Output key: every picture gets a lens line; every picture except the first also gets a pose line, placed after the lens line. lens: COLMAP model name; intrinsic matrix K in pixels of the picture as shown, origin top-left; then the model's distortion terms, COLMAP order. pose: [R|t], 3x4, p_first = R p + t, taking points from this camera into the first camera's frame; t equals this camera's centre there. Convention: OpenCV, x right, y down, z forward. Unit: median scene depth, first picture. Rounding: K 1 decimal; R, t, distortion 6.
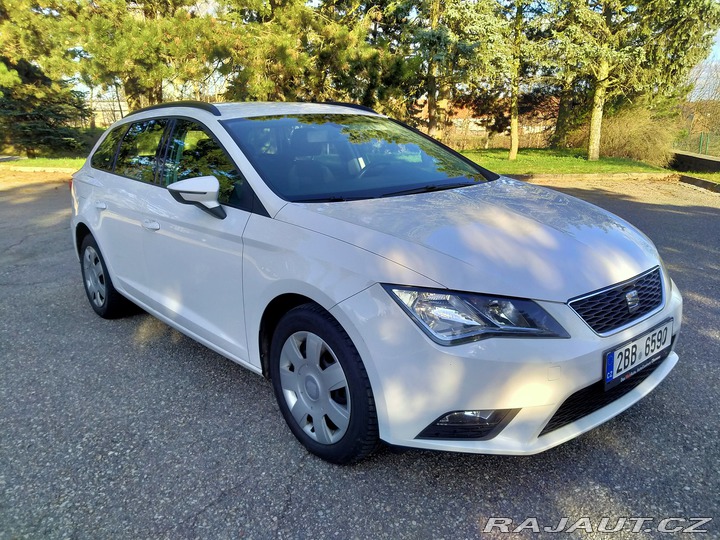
lens RADIAL K [[587.2, 0, 360.3], [0, 587.2, 268.1], [0, 0, 1]] dist [0.060226, -0.095024]
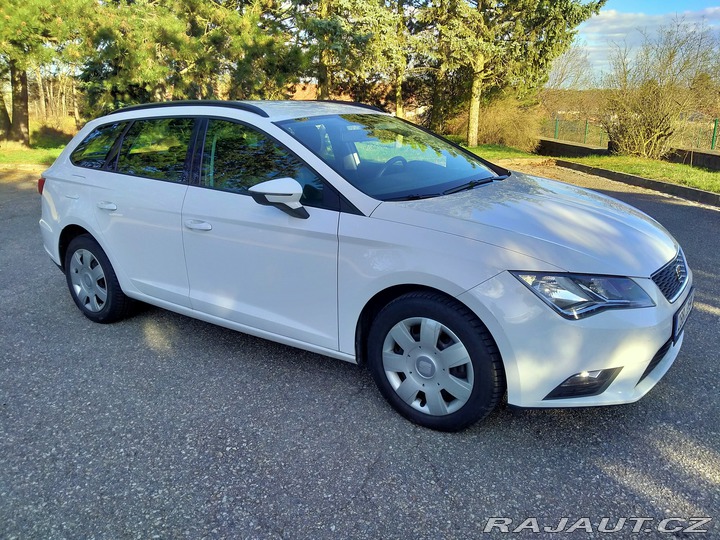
lens RADIAL K [[587.2, 0, 359.5], [0, 587.2, 267.7], [0, 0, 1]] dist [0.060226, -0.095024]
pose [[0.973816, -0.054514, 0.220703, -0.252712], [0.049183, 0.998352, 0.029583, -0.014382], [-0.221952, -0.017954, 0.974892, -0.035164]]
